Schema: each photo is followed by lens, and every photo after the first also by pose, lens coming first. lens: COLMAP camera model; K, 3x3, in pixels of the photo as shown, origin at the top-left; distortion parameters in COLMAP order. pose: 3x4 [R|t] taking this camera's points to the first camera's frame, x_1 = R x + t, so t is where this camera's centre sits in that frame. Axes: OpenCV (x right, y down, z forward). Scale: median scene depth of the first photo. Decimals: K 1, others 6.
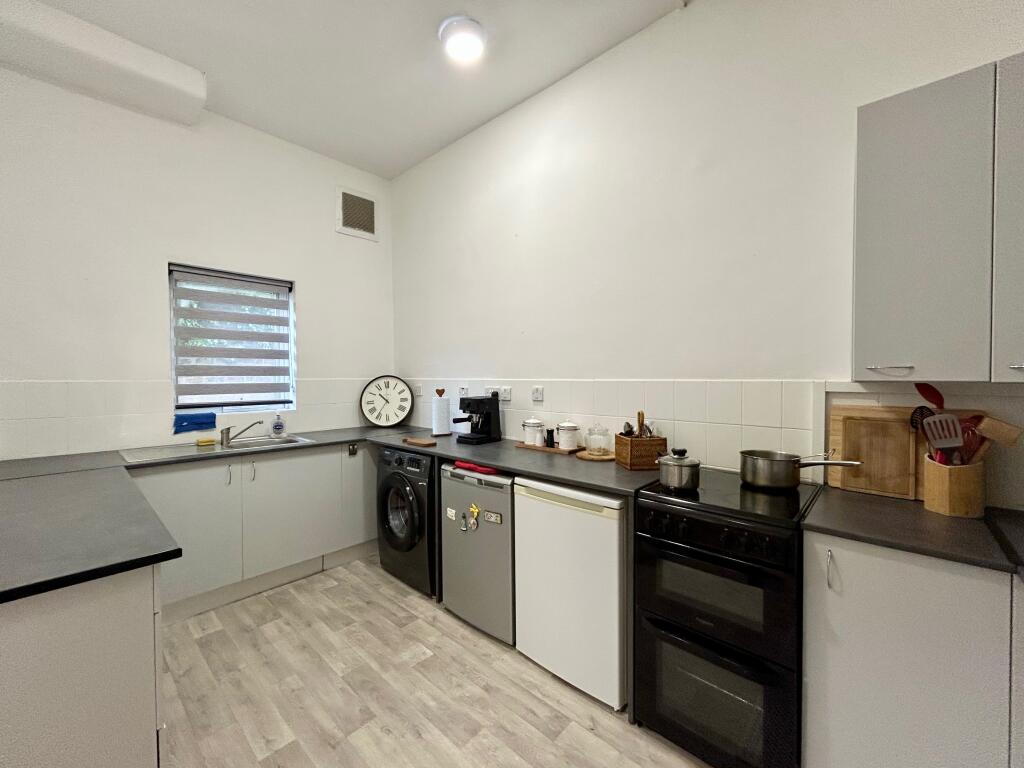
lens RADIAL K [[416.1, 0, 507.3], [0, 416.1, 381.6], [0, 0, 1]] dist [-0.000408, 0.000137]
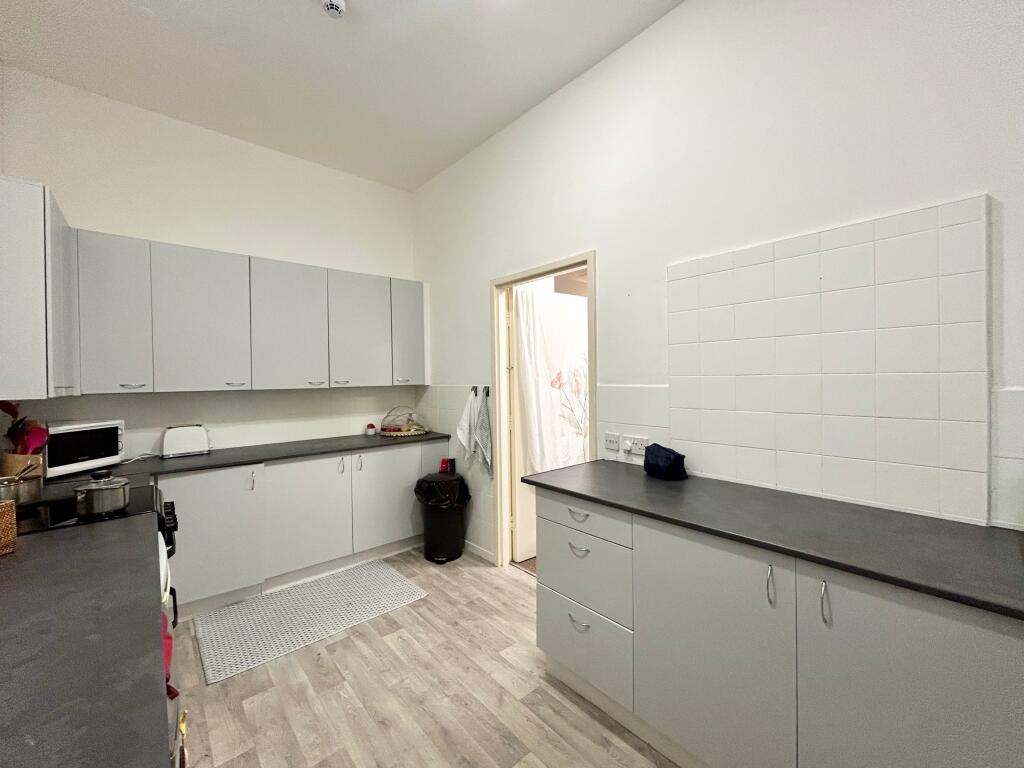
lens RADIAL K [[416.1, 0, 507.3], [0, 416.1, 381.6], [0, 0, 1]] dist [-0.000408, 0.000137]
pose [[-0.994052, 0.014507, 0.107934, -0.915462], [0.017139, 0.999577, 0.023501, -0.041433], [-0.107547, 0.025211, -0.993880, 1.954860]]
